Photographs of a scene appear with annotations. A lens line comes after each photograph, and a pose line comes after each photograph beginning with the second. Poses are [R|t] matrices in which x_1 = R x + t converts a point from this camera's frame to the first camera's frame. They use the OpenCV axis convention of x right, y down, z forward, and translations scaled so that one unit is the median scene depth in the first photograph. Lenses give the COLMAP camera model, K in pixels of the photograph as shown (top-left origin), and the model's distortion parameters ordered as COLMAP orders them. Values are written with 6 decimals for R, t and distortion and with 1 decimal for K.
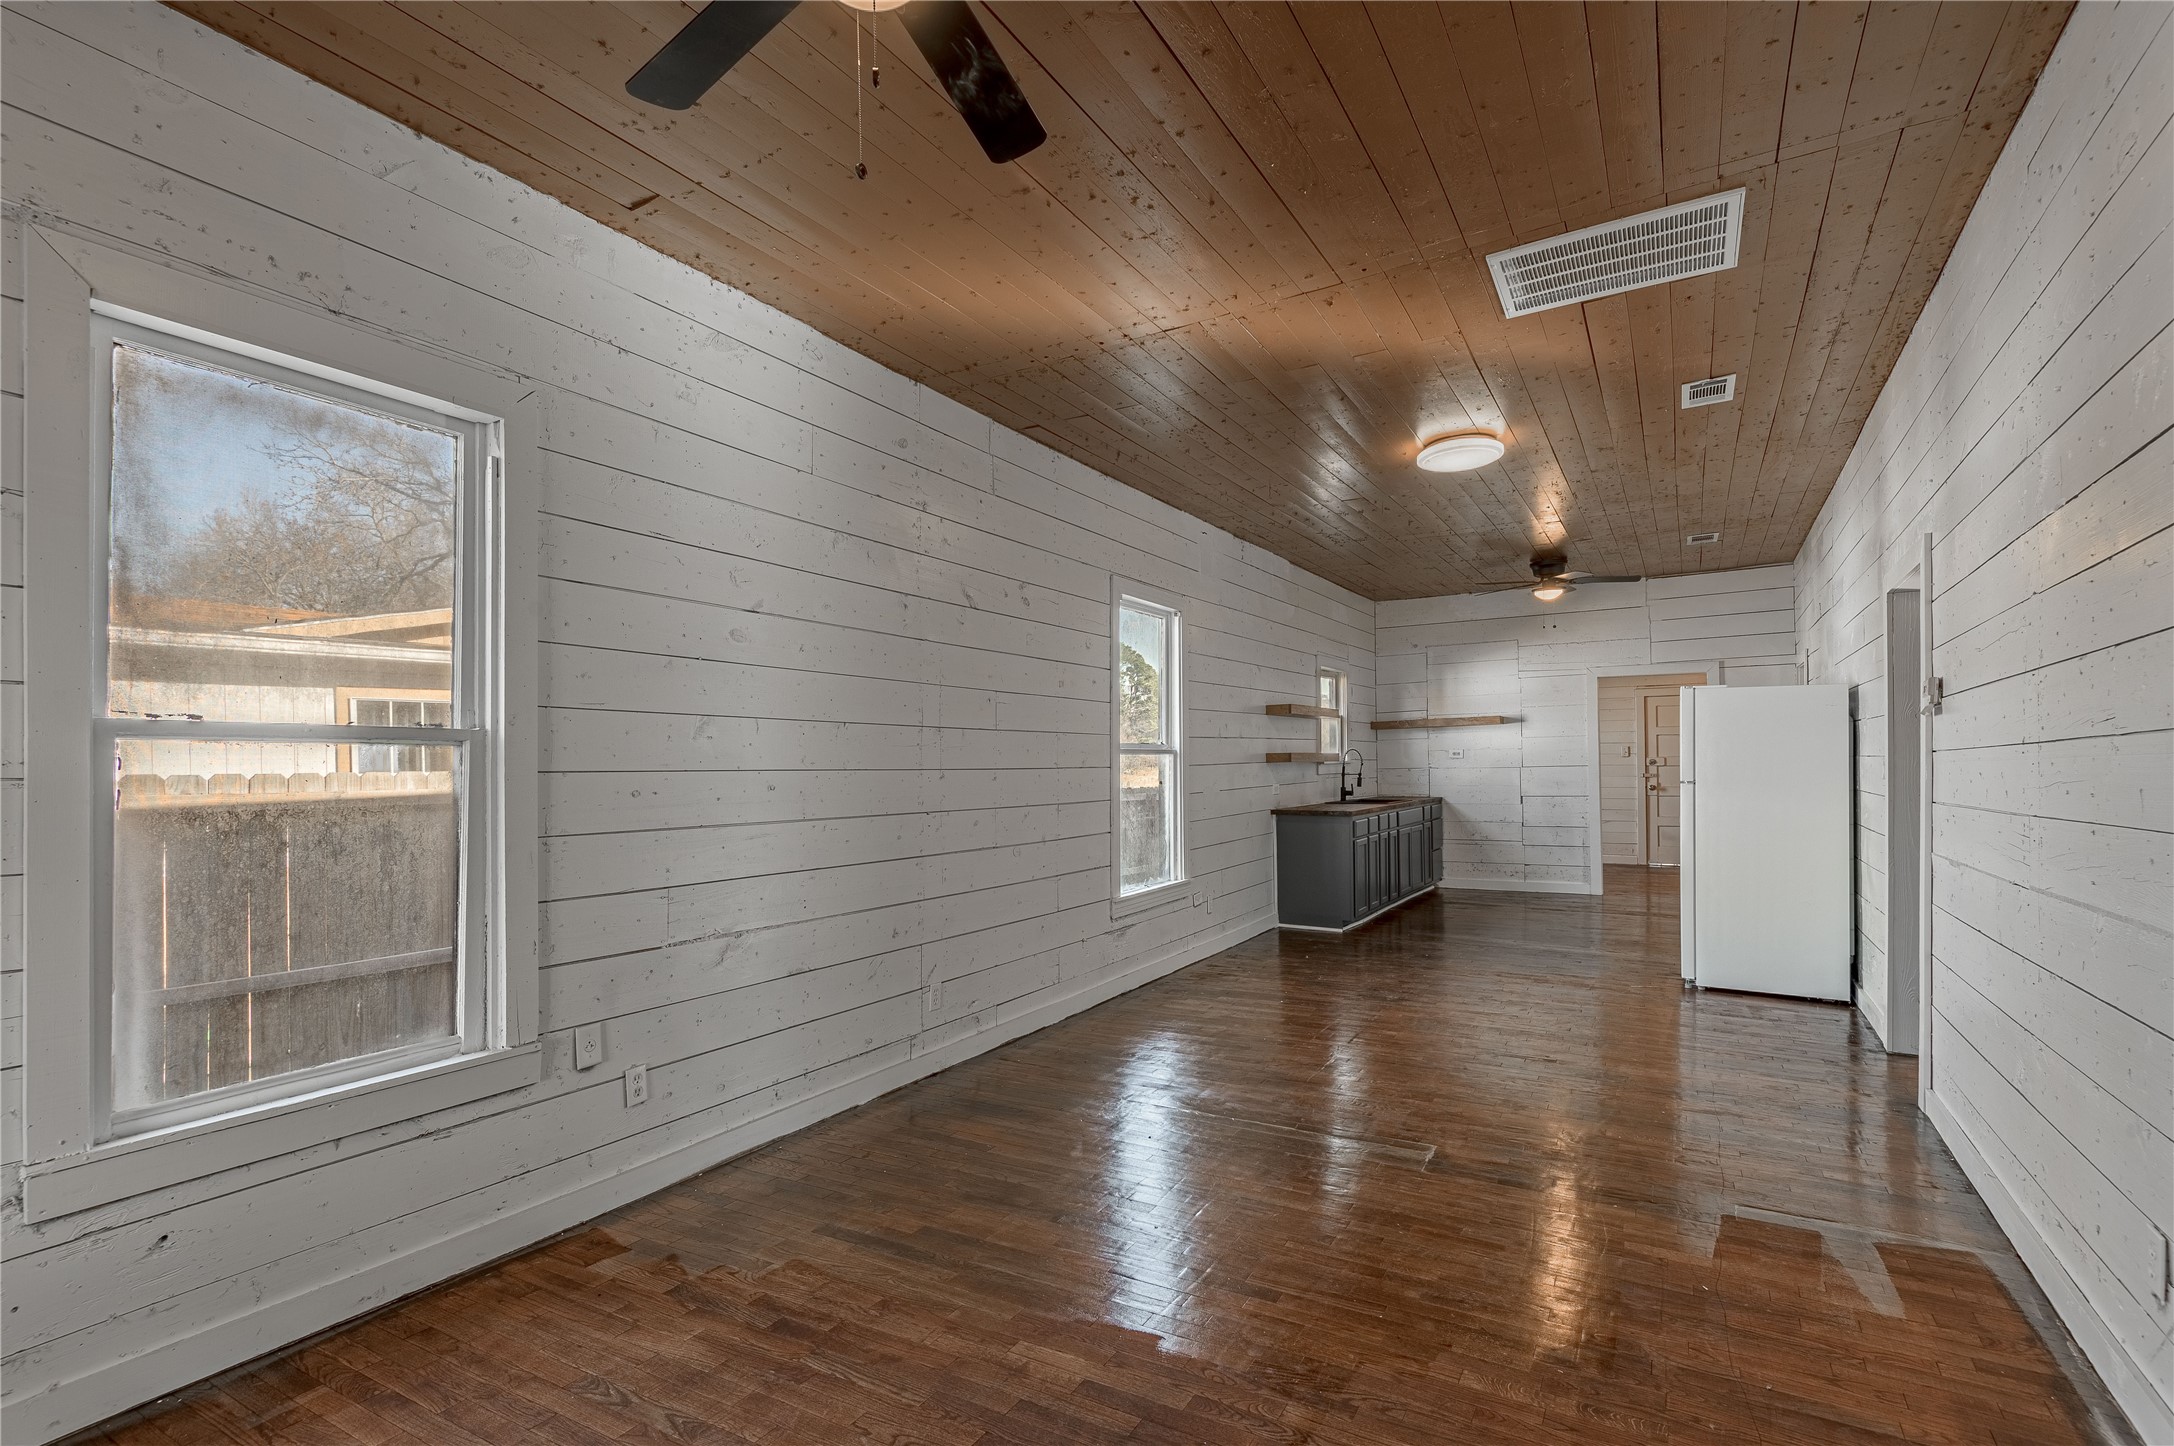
lens RADIAL K [[1042.6, 0, 1084.2], [0, 1042.6, 759.8], [0, 0, 1]] dist [0.030362, -0.000310]
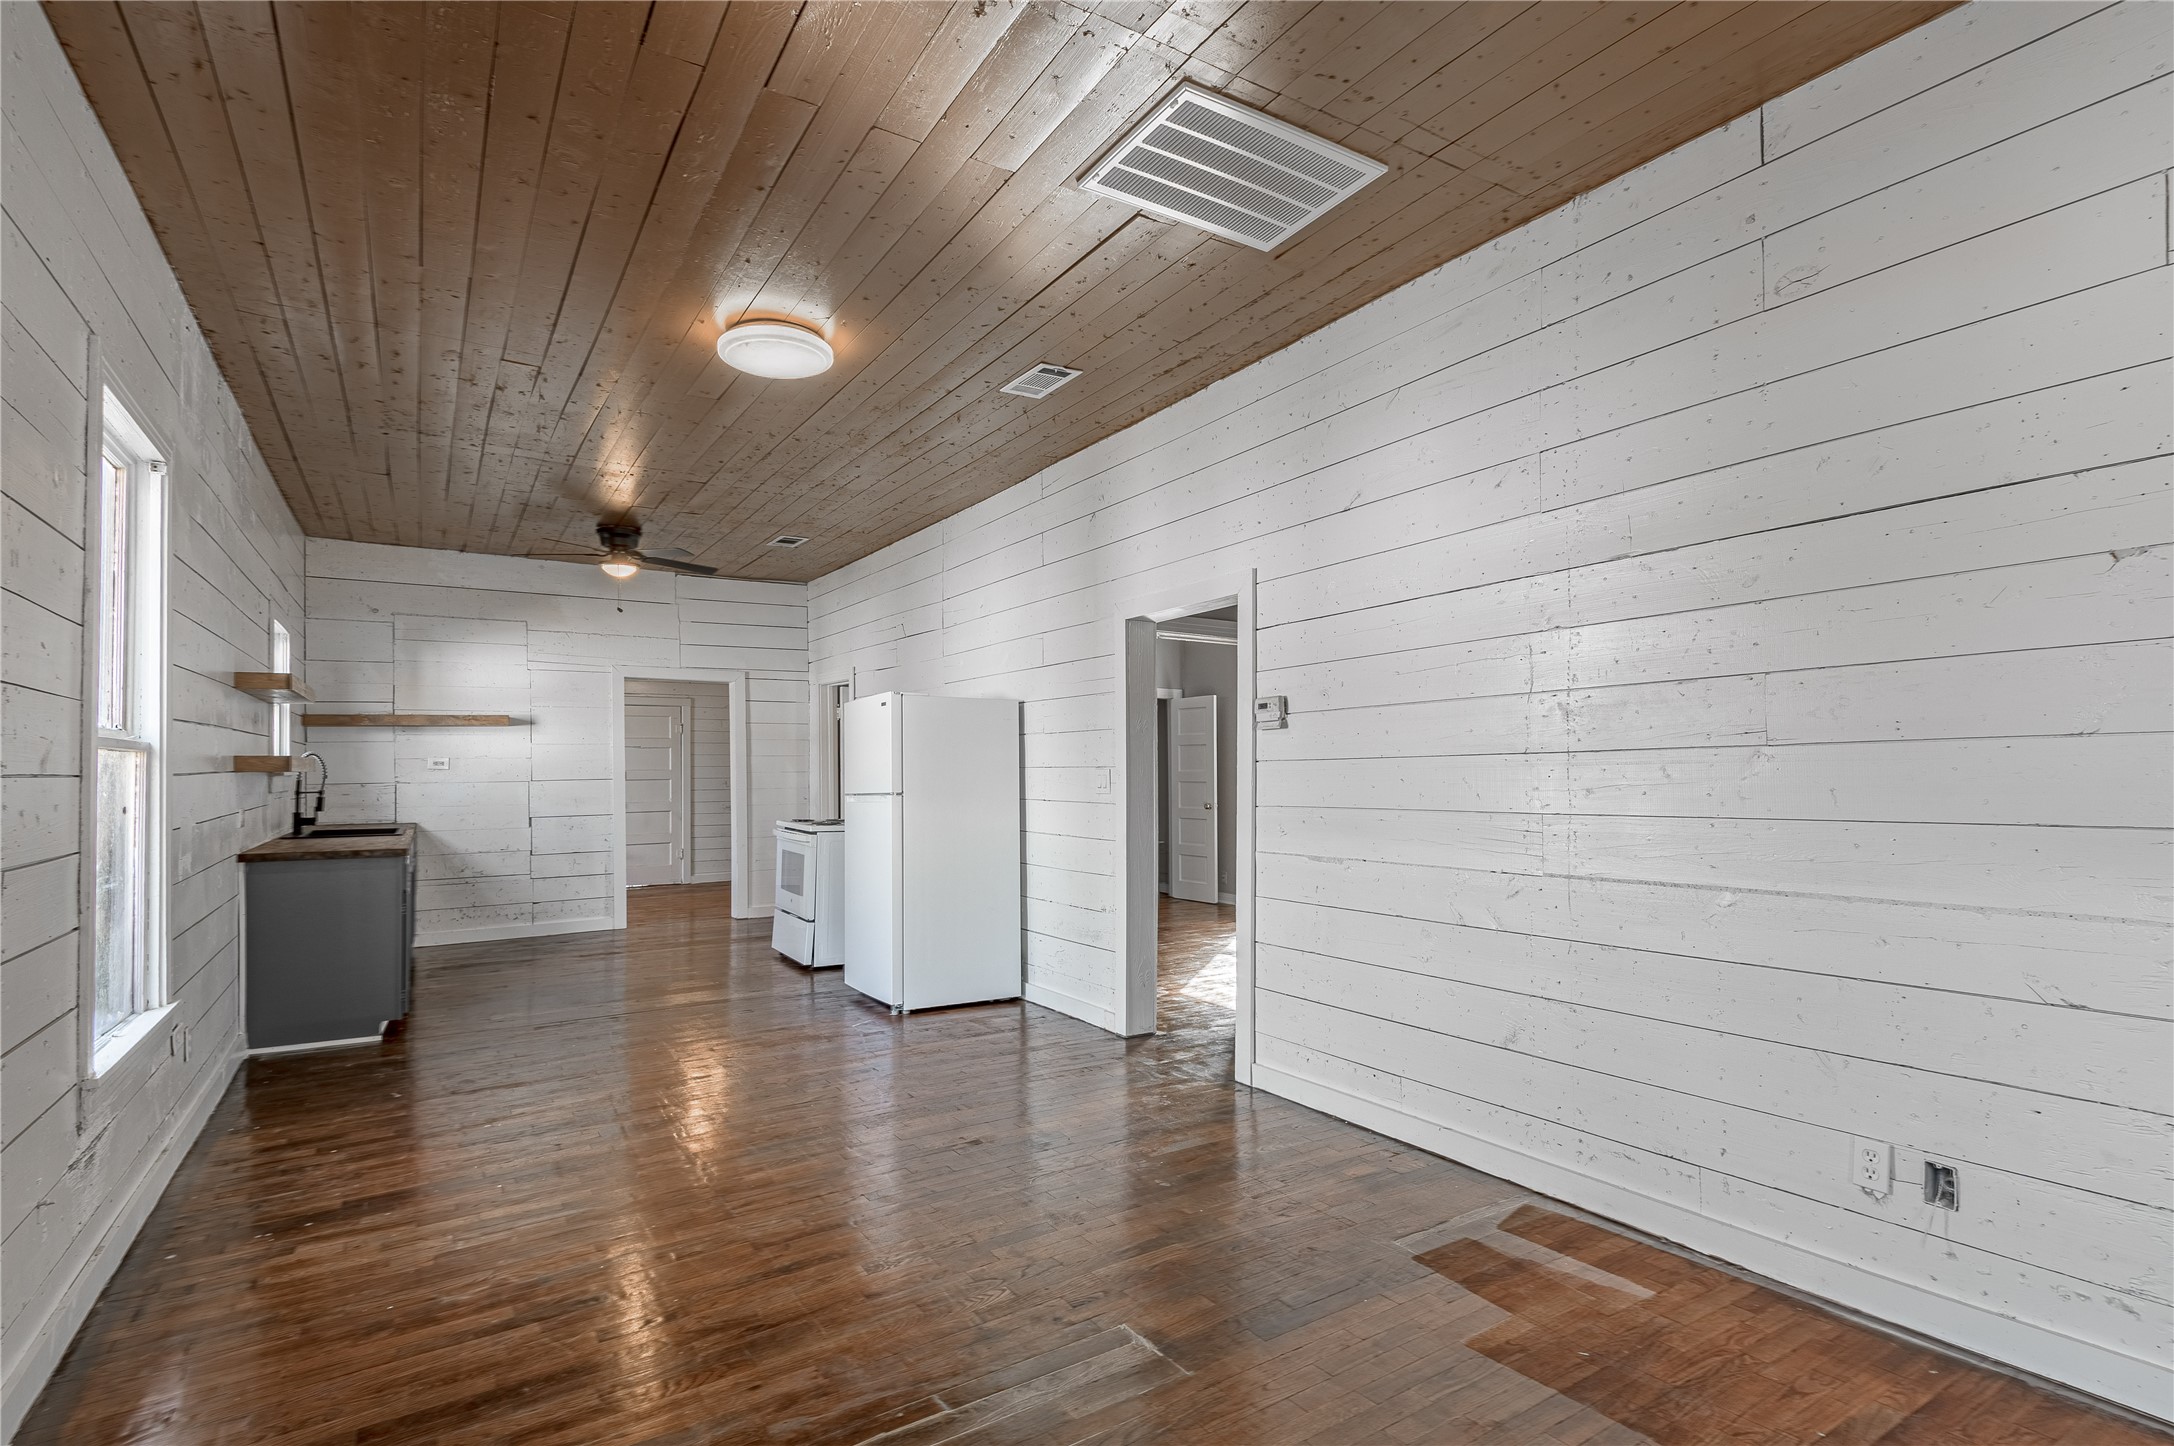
lens RADIAL K [[1042.6, 0, 1084.2], [0, 1042.6, 759.8], [0, 0, 1]] dist [0.030362, -0.000310]
pose [[0.450777, 0.016277, 0.892488, -0.115290], [-0.001763, 0.999848, -0.017344, 0.004183], [-0.892635, 0.006245, 0.450737, 0.277327]]
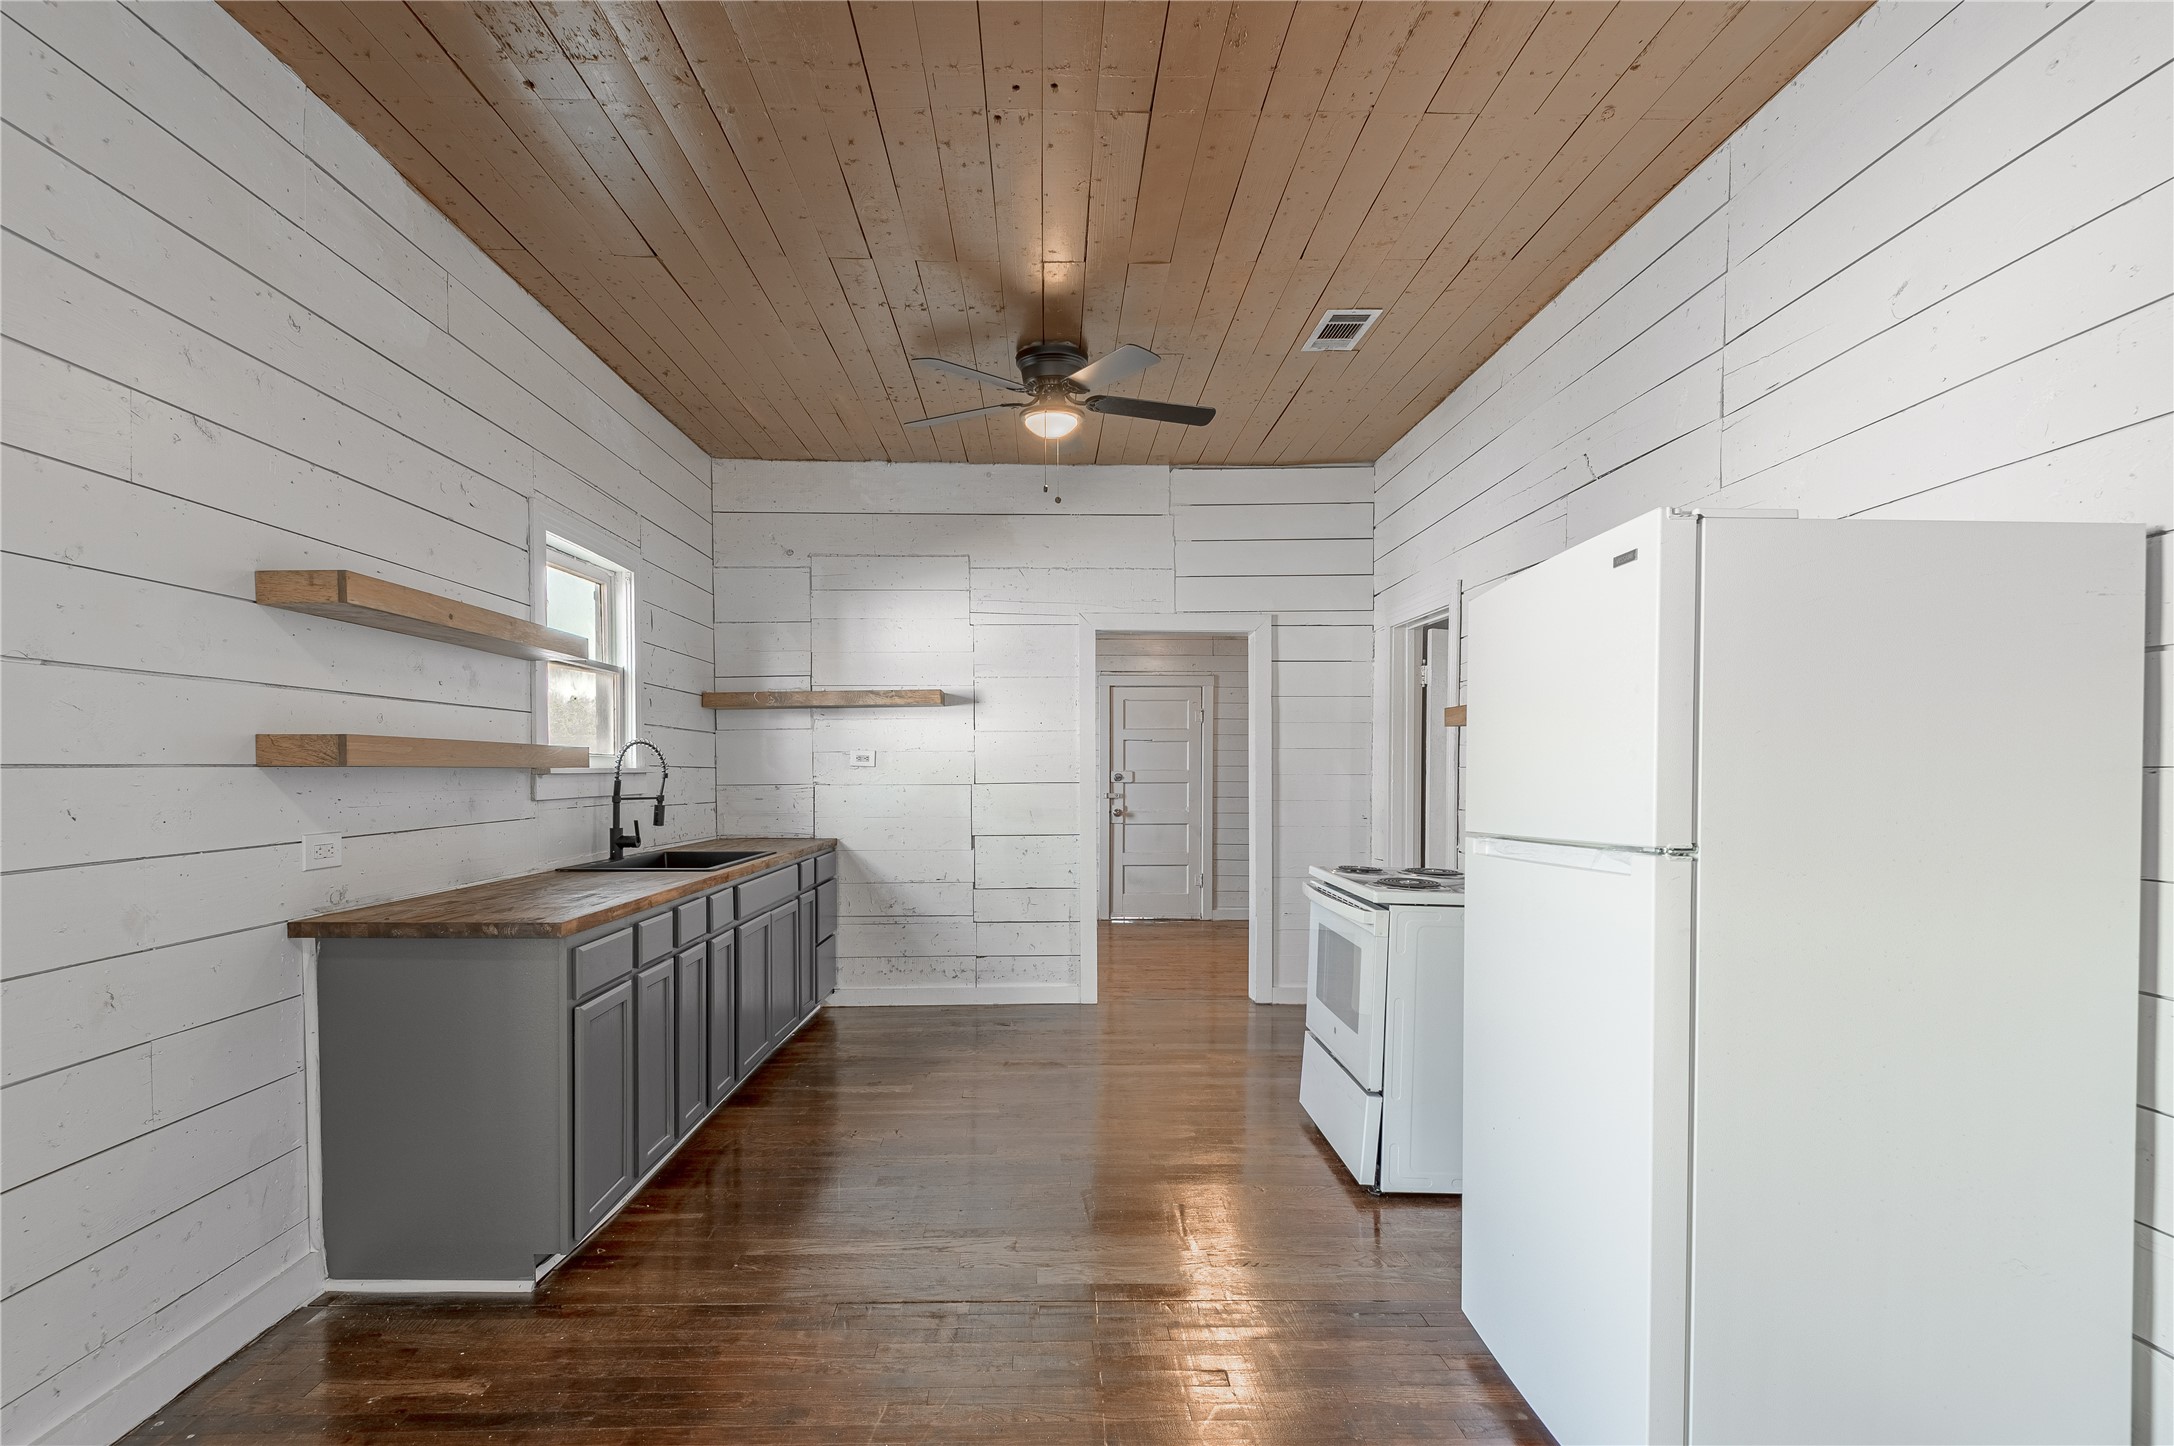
lens RADIAL K [[1001.4, 0, 1064.9], [0, 1001.4, 806.4], [0, 0, 1]] dist [0.010966, -0.000306]
pose [[0.851876, -0.004784, 0.523722, 0.188781], [-0.013330, 0.999436, 0.030811, 0.001861], [-0.523575, -0.033229, 0.851332, 0.548670]]
